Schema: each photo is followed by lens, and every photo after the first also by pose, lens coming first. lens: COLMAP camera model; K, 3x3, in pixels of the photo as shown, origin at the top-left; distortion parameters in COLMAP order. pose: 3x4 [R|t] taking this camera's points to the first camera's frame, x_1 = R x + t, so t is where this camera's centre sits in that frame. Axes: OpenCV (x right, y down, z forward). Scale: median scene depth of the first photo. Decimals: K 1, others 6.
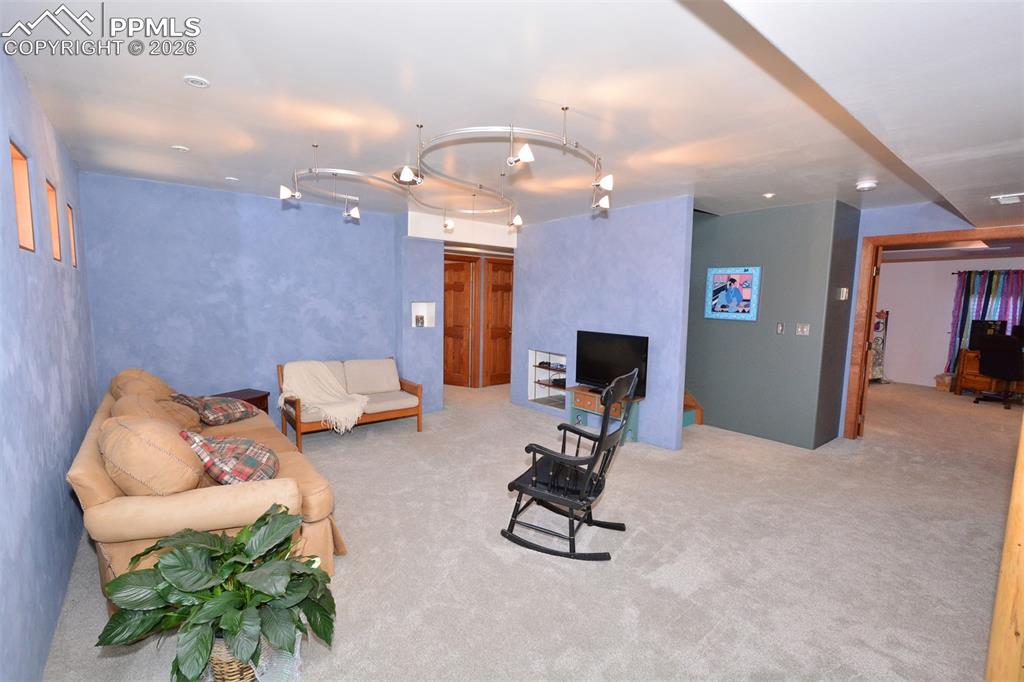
lens RADIAL K [[445.5, 0, 511.4], [0, 445.5, 348.3], [0, 0, 1]] dist [0.004945, -0.004270]
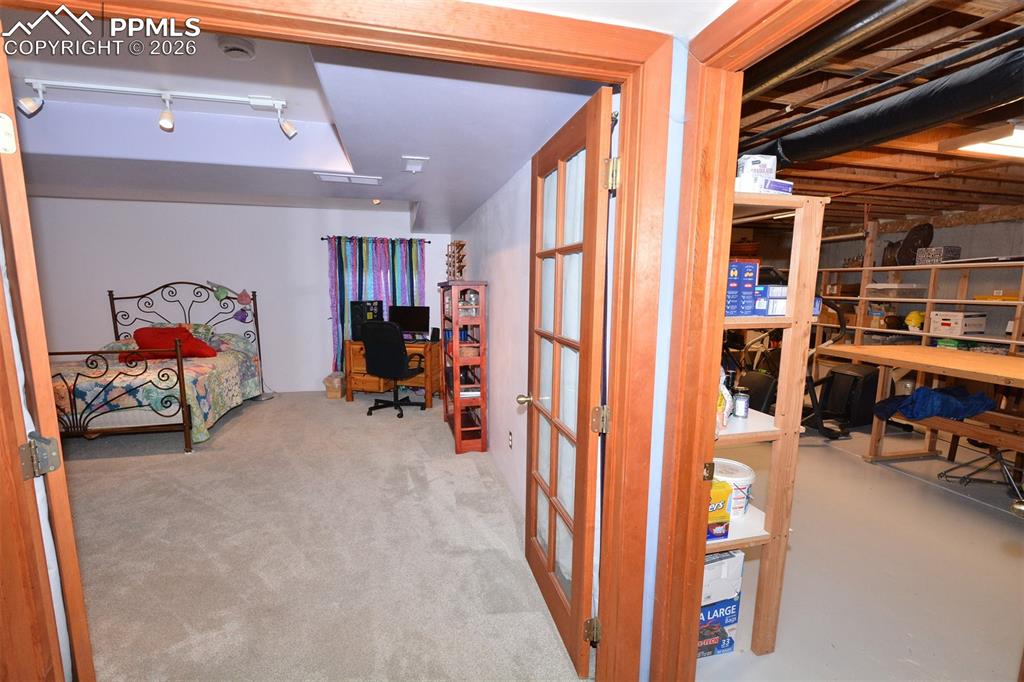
lens RADIAL K [[445.5, 0, 511.2], [0, 445.5, 346.5], [0, 0, 1]] dist [0.004945, -0.004270]
pose [[0.412619, -0.144409, 0.899384, 0.443429], [0.097581, 0.988679, 0.113979, -0.046164], [-0.905662, 0.040733, 0.422039, 0.425383]]
